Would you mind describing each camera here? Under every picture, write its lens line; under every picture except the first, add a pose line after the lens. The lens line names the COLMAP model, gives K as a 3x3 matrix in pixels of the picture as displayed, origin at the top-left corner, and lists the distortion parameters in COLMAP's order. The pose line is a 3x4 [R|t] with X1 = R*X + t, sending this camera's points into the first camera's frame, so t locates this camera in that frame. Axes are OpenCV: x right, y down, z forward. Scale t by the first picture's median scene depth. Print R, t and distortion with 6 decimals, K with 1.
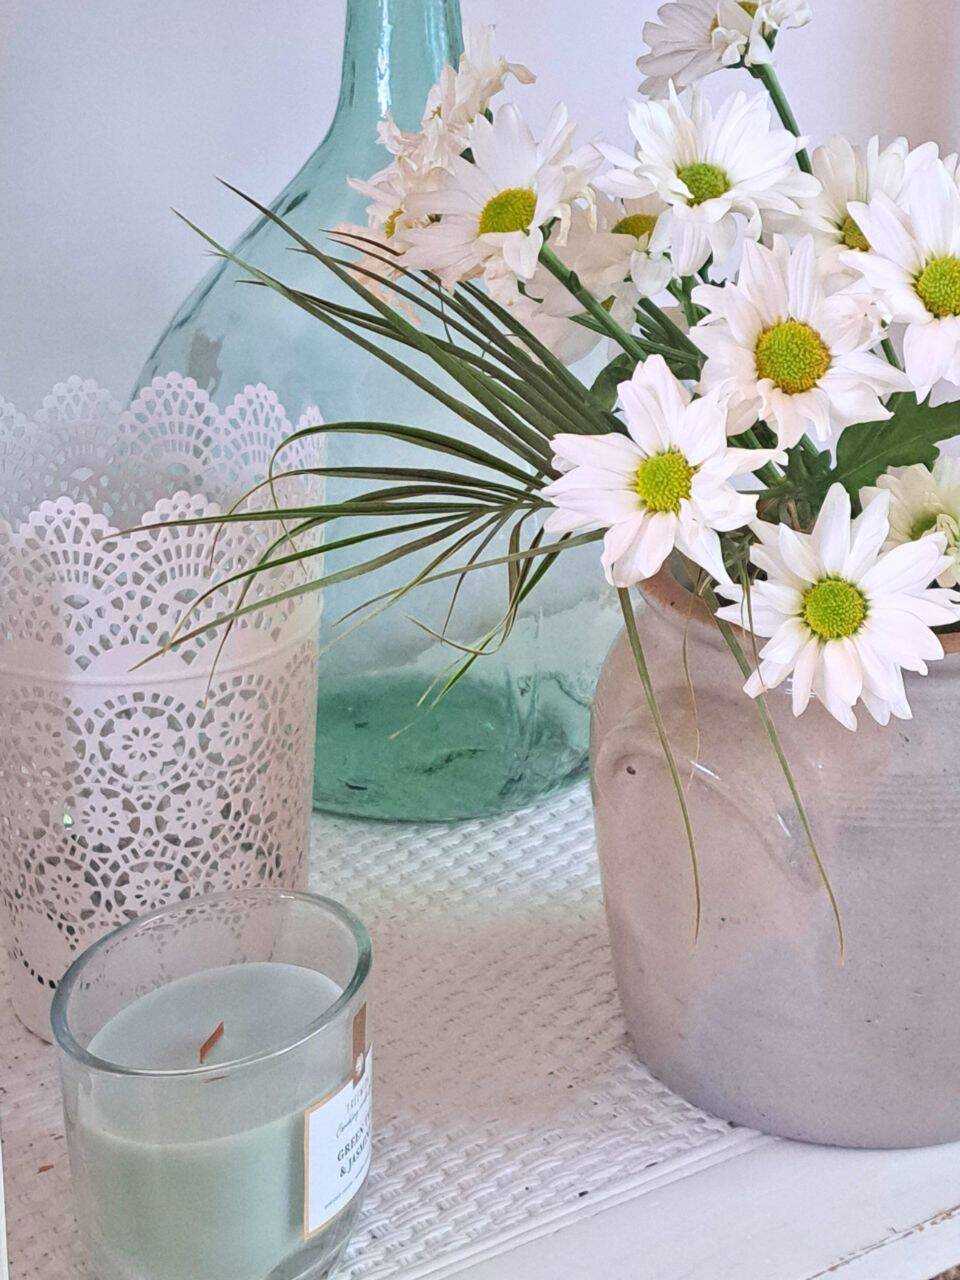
lens RADIAL K [[2476.4, 0, 502.5], [0, 2476.4, 693.1], [0, 0, 1]] dist [0.185574, 0.000000]
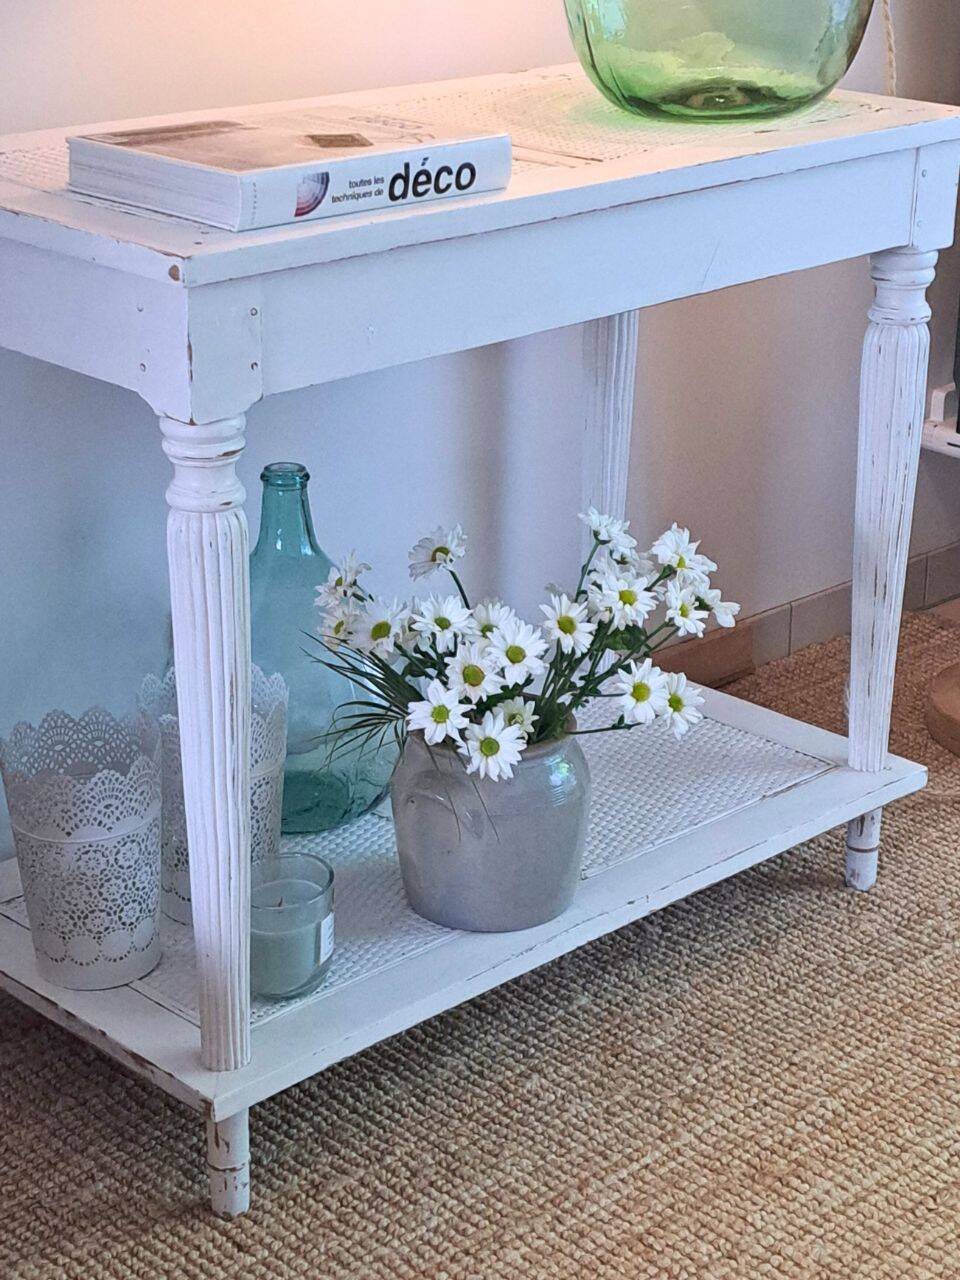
lens RADIAL K [[2476.4, 0, 514.3], [0, 2476.4, 688.4], [0, 0, 1]] dist [0.185574, 0.000000]
pose [[0.981701, -0.055925, 0.182031, -0.414574], [0.060788, 0.997925, -0.021242, -0.036571], [-0.180465, 0.031919, 0.983063, -2.177310]]
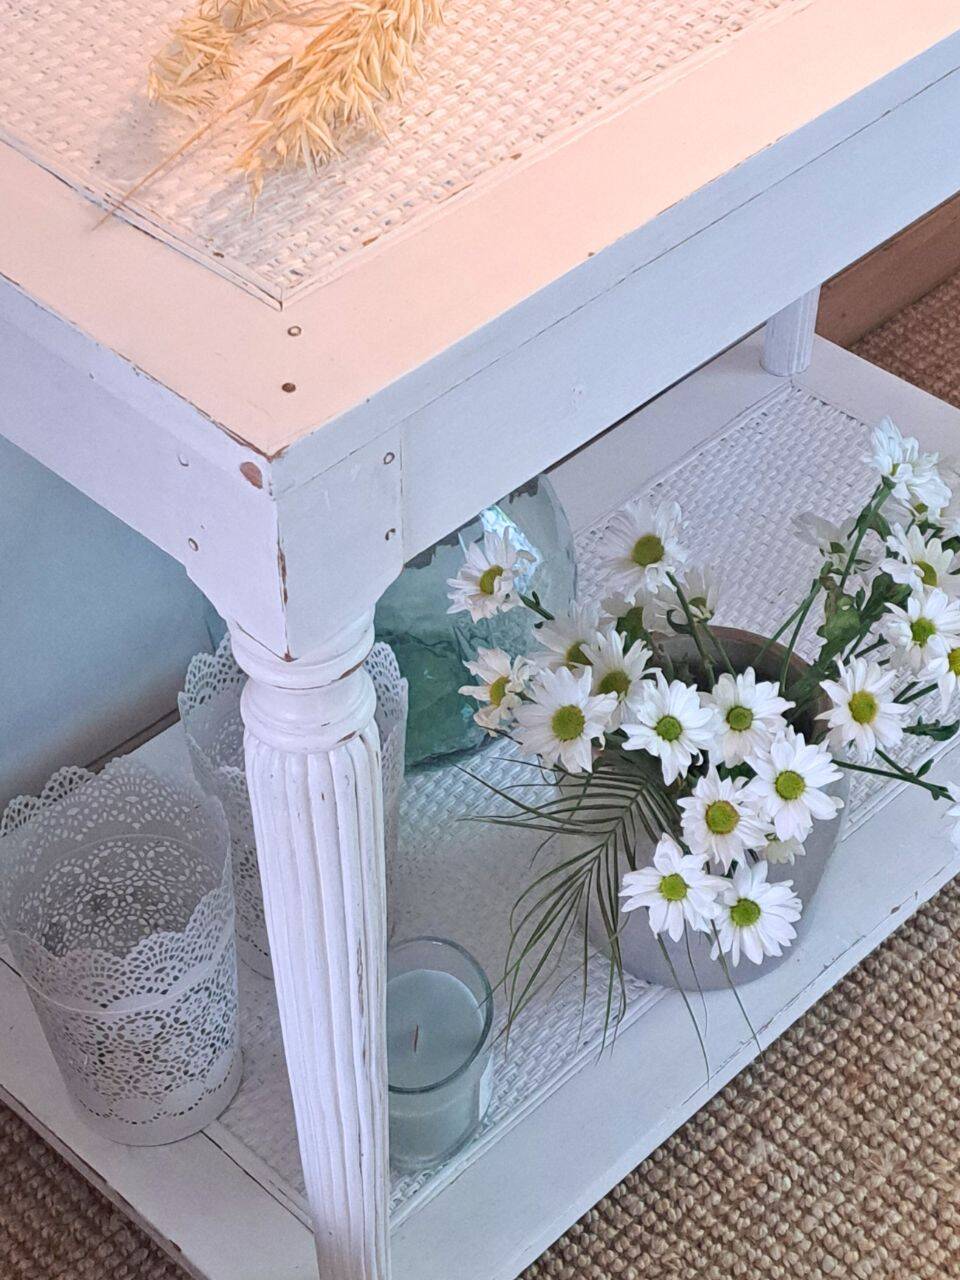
lens RADIAL K [[2476.4, 0, 515.1], [0, 2476.4, 673.4], [0, 0, 1]] dist [0.185574, 0.000000]
pose [[0.977902, -0.143307, 0.152222, -0.344404], [0.081195, 0.931284, 0.355131, -0.952833], [-0.192654, -0.334924, 0.922340, -0.860857]]
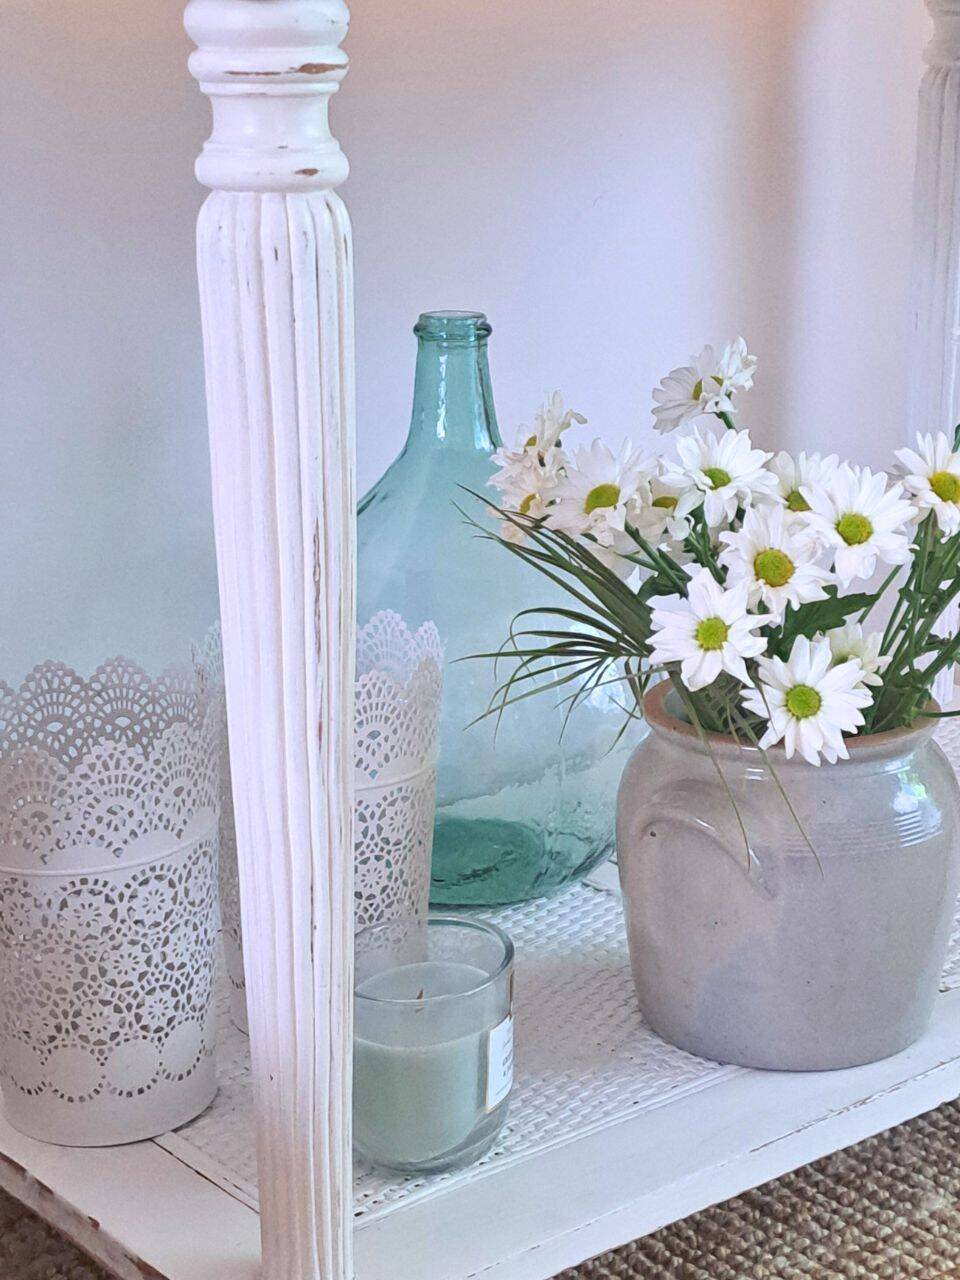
lens RADIAL K [[2476.4, 0, 481.9], [0, 2476.4, 648.1], [0, 0, 1]] dist [0.185574, 0.000000]
pose [[0.995790, -0.029229, 0.086878, -0.241424], [0.040366, 0.990779, -0.129334, 0.142763], [-0.082297, 0.132296, 0.987788, -0.741312]]
